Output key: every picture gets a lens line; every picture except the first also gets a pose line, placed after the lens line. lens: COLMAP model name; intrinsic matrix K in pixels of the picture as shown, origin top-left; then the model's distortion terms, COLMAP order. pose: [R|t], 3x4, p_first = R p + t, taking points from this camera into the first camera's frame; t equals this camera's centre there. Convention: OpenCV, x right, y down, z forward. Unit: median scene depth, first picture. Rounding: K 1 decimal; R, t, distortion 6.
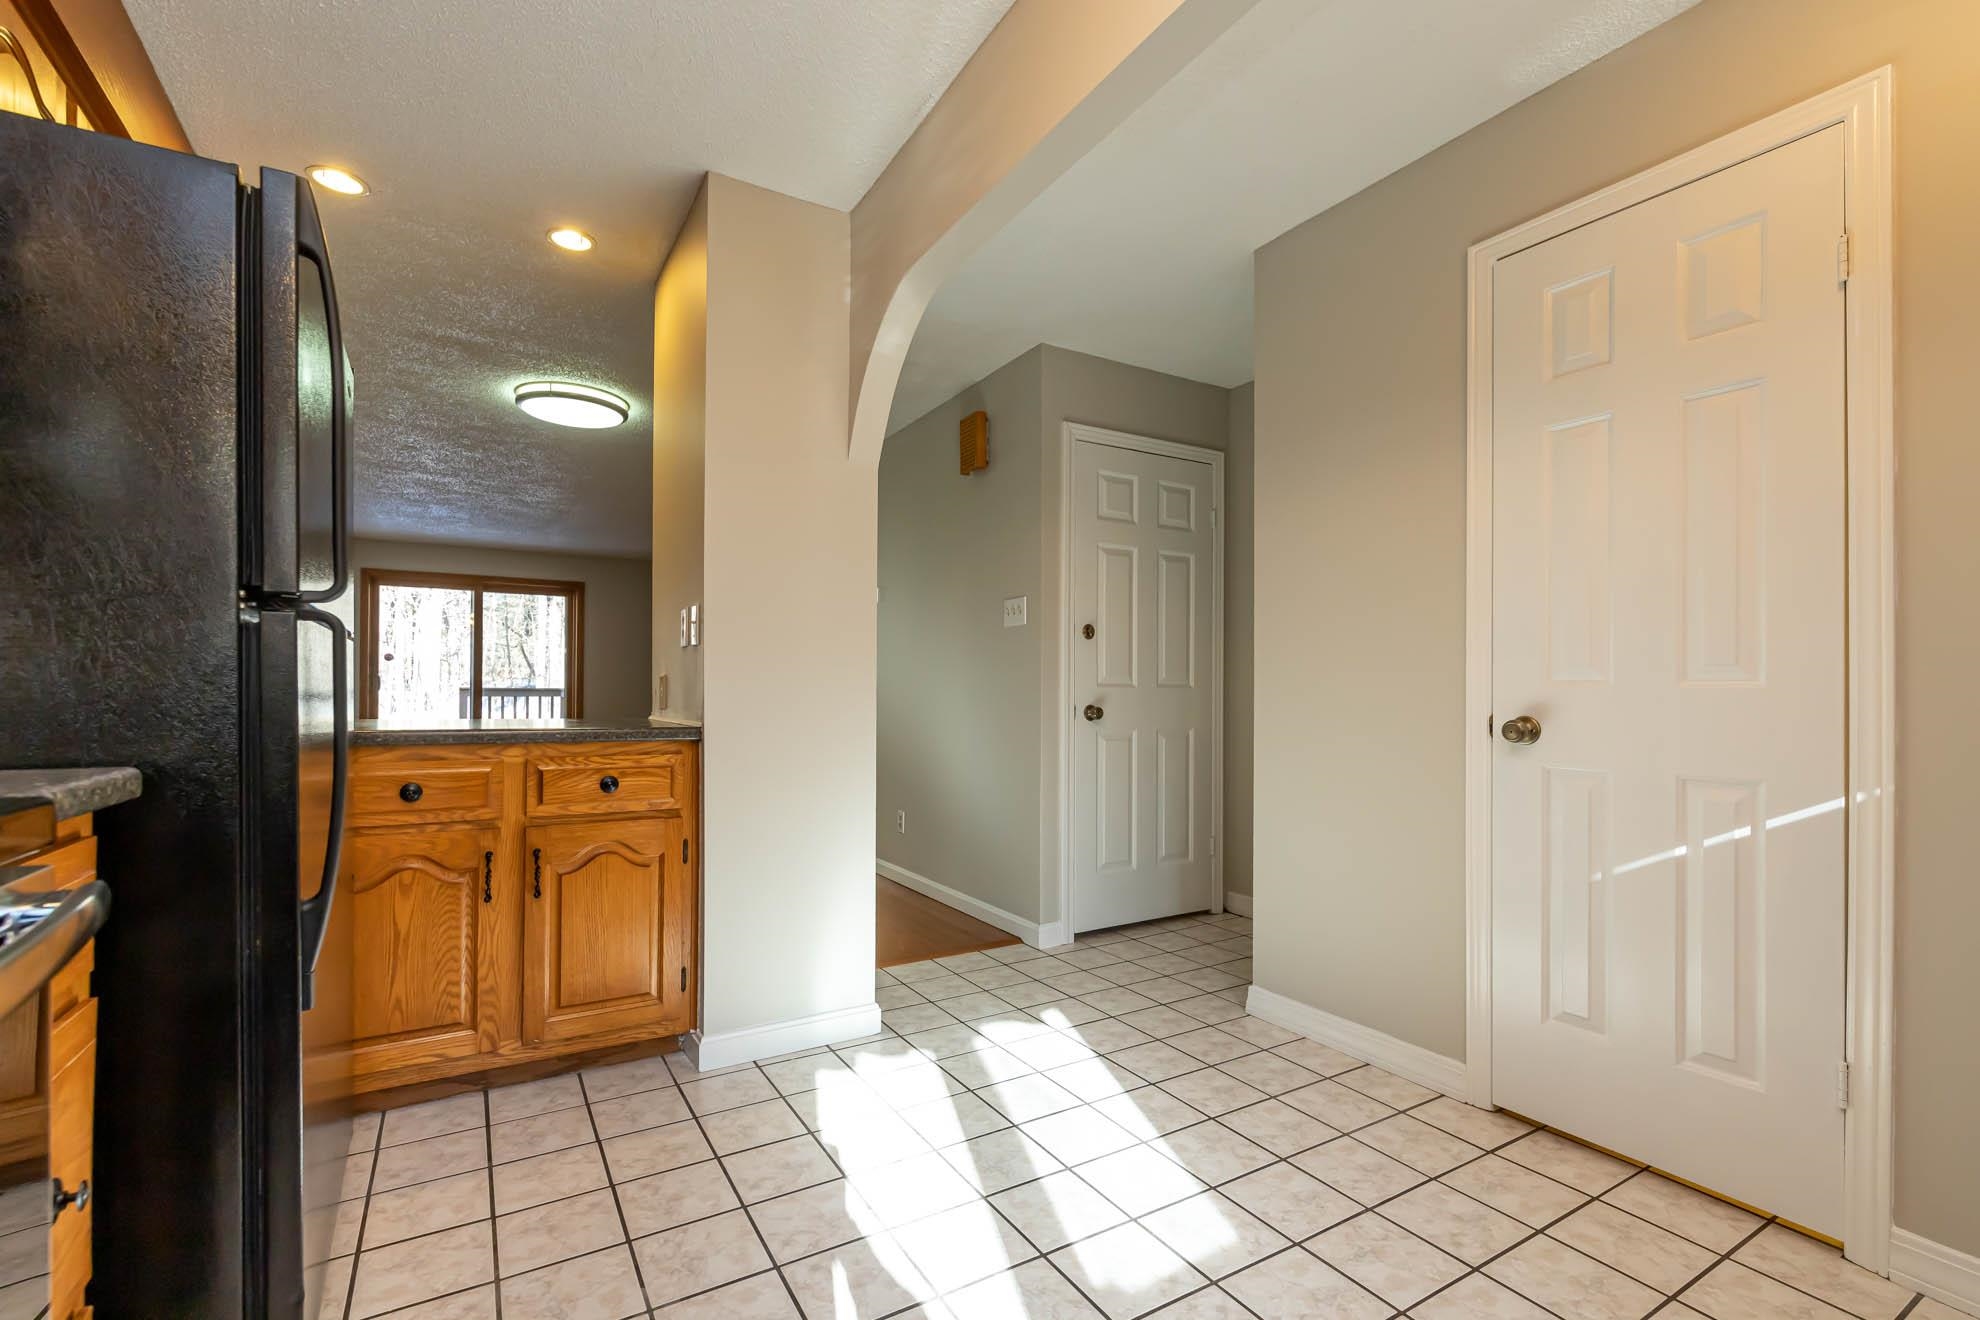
lens RADIAL K [[886.8, 0, 969.8], [0, 886.8, 688.6], [0, 0, 1]] dist [0.001248, -0.000204]
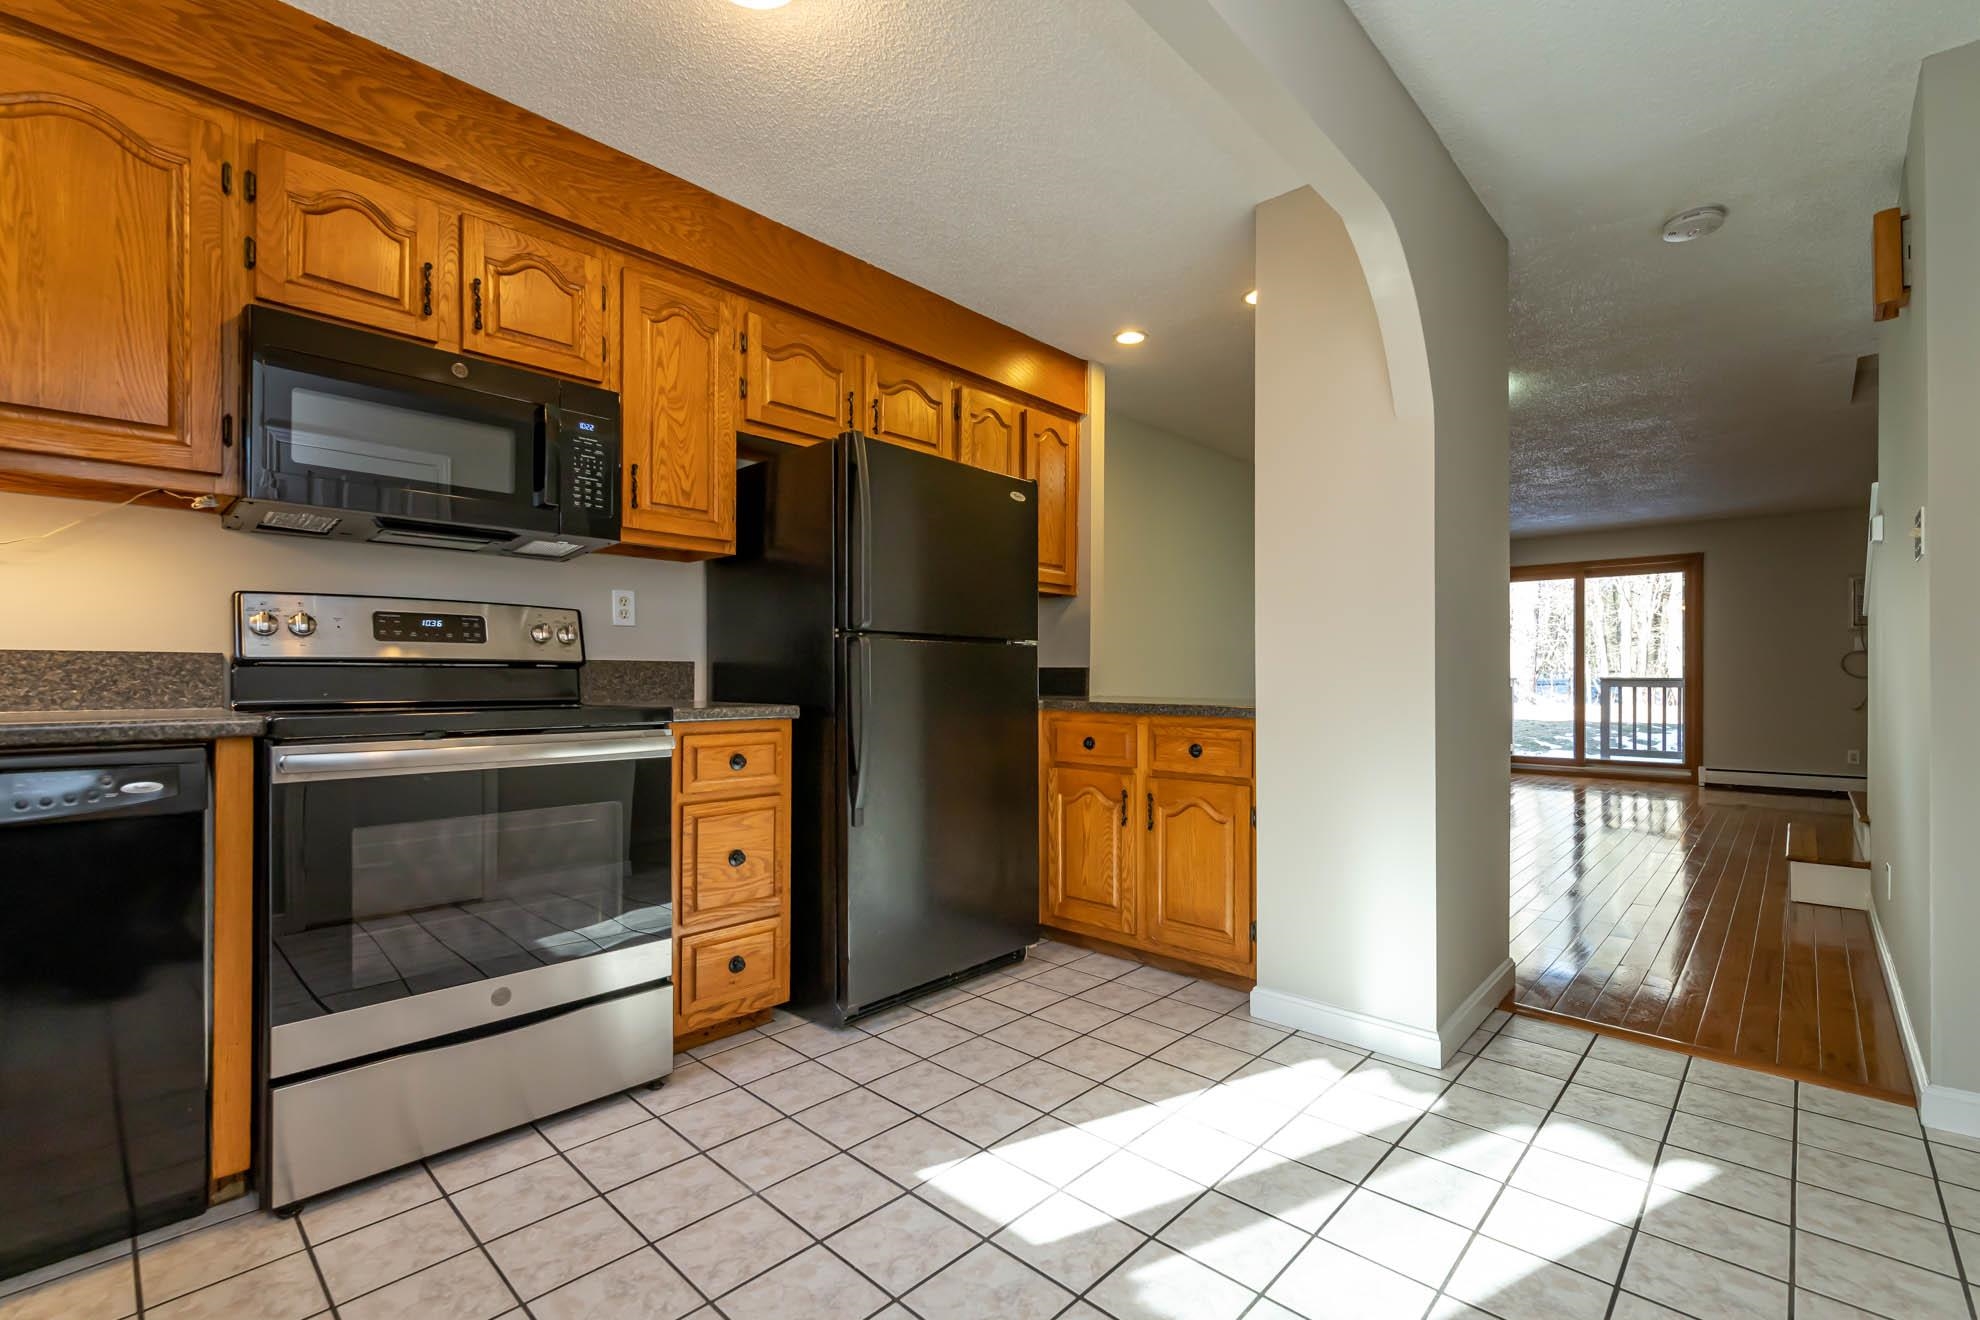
lens RADIAL K [[857.4, 0, 962.5], [0, 857.4, 673.6], [0, 0, 1]] dist [-0.001702, -0.000532]
pose [[0.264445, -0.006219, -0.964381, 0.659136], [-0.001644, 0.999975, -0.006899, 0.009645], [0.964399, 0.003409, 0.264428, 0.371437]]
